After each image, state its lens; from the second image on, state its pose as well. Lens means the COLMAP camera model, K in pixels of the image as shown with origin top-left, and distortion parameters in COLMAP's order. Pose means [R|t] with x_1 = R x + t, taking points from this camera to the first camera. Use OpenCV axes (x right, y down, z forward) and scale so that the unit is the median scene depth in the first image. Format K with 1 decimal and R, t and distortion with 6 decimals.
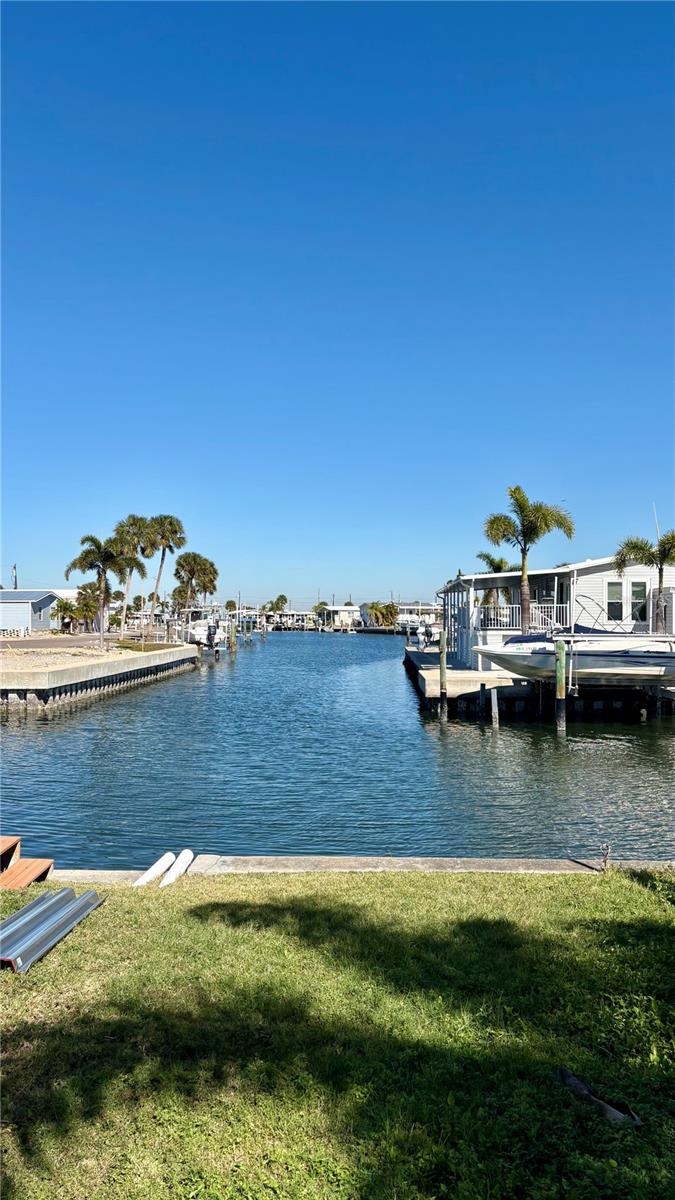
lens RADIAL K [[912.8, 0, 336.4], [0, 912.8, 598.9], [0, 0, 1]] dist [0.053126, -0.014618]
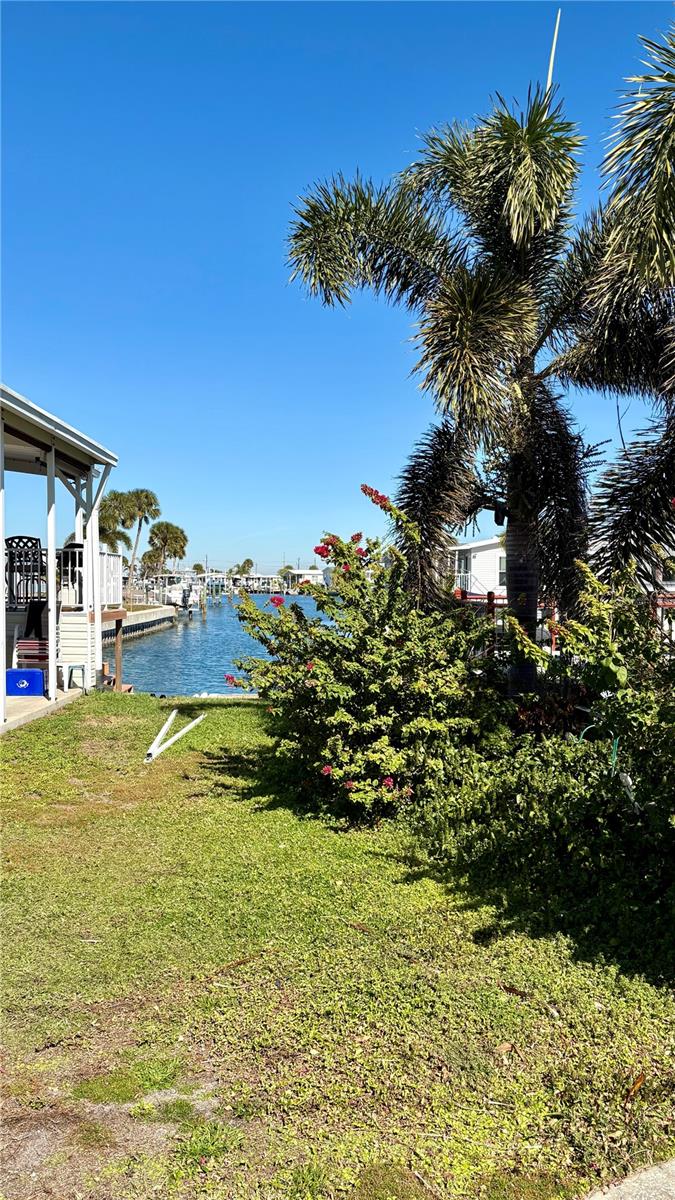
lens RADIAL K [[912.8, 0, 350.2], [0, 912.8, 597.9], [0, 0, 1]] dist [0.053126, -0.014618]
pose [[0.998685, 0.000031, 0.051274, 0.007963], [-0.002079, 0.999201, 0.039903, -0.004742], [-0.051232, -0.039957, 0.997887, -0.119900]]
